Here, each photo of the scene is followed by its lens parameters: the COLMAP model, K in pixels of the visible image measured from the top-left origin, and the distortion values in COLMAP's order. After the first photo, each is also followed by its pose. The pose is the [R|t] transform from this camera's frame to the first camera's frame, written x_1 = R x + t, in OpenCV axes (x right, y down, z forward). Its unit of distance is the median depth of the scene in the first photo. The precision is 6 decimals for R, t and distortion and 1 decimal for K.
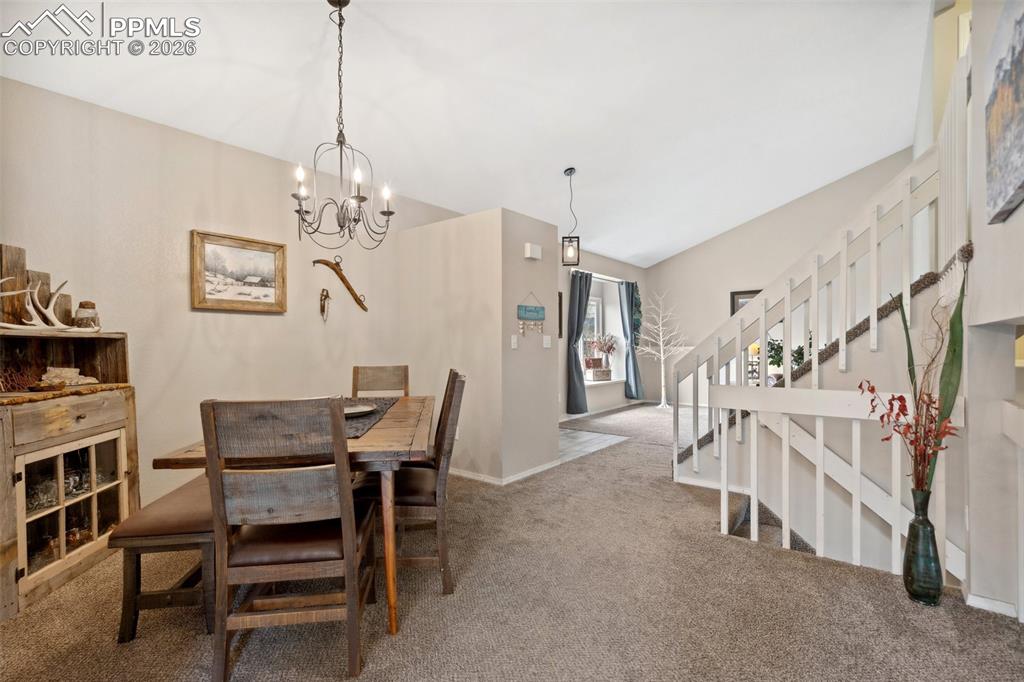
lens RADIAL K [[474.7, 0, 510.2], [0, 474.7, 348.9], [0, 0, 1]] dist [-0.000702, 0.002160]
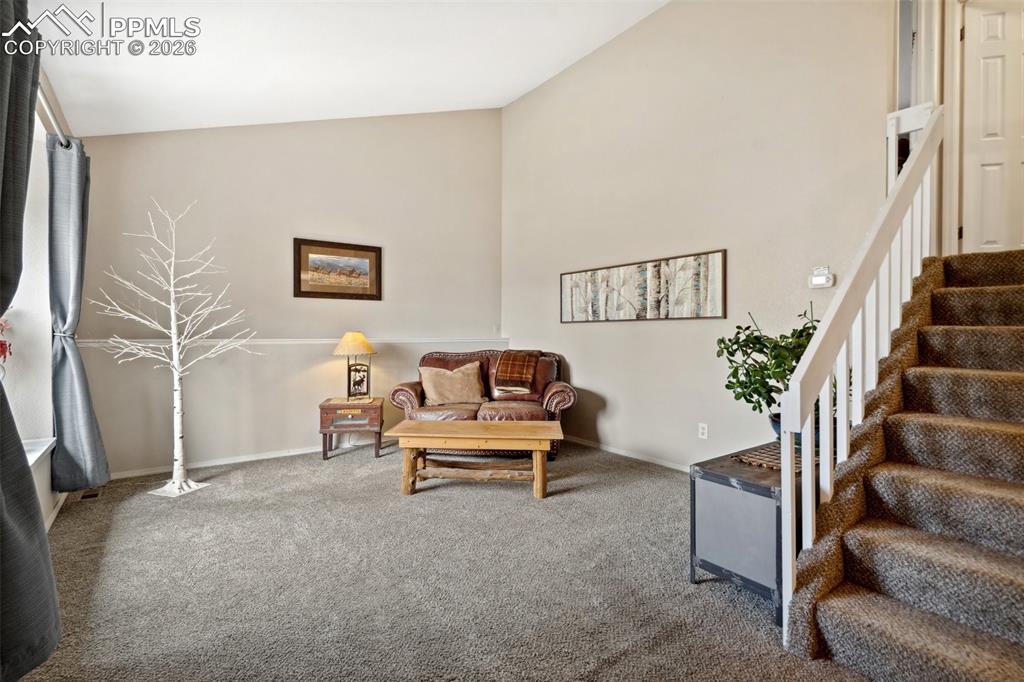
lens RADIAL K [[474.7, 0, 510.2], [0, 474.7, 336.7], [0, 0, 1]] dist [-0.000702, 0.002160]
pose [[0.264959, -0.003588, 0.964253, 0.006169], [0.003792, 0.999989, 0.002679, -0.007509], [-0.964252, 0.002947, 0.264969, 0.608180]]
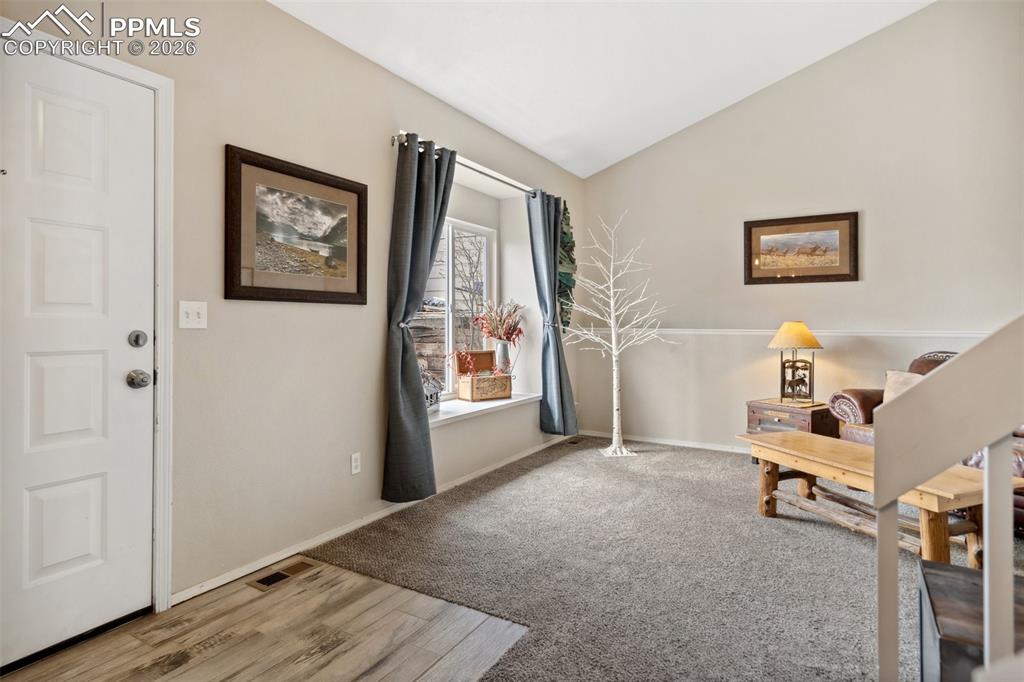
lens RADIAL K [[562.6, 0, 518.3], [0, 562.6, 317.0], [0, 0, 1]] dist [-0.003931, 0.000459]
pose [[0.989602, 0.009999, 0.143482, 0.136945], [-0.007081, 0.999758, -0.020830, -0.003666], [-0.143655, 0.019597, 0.989434, 0.433768]]
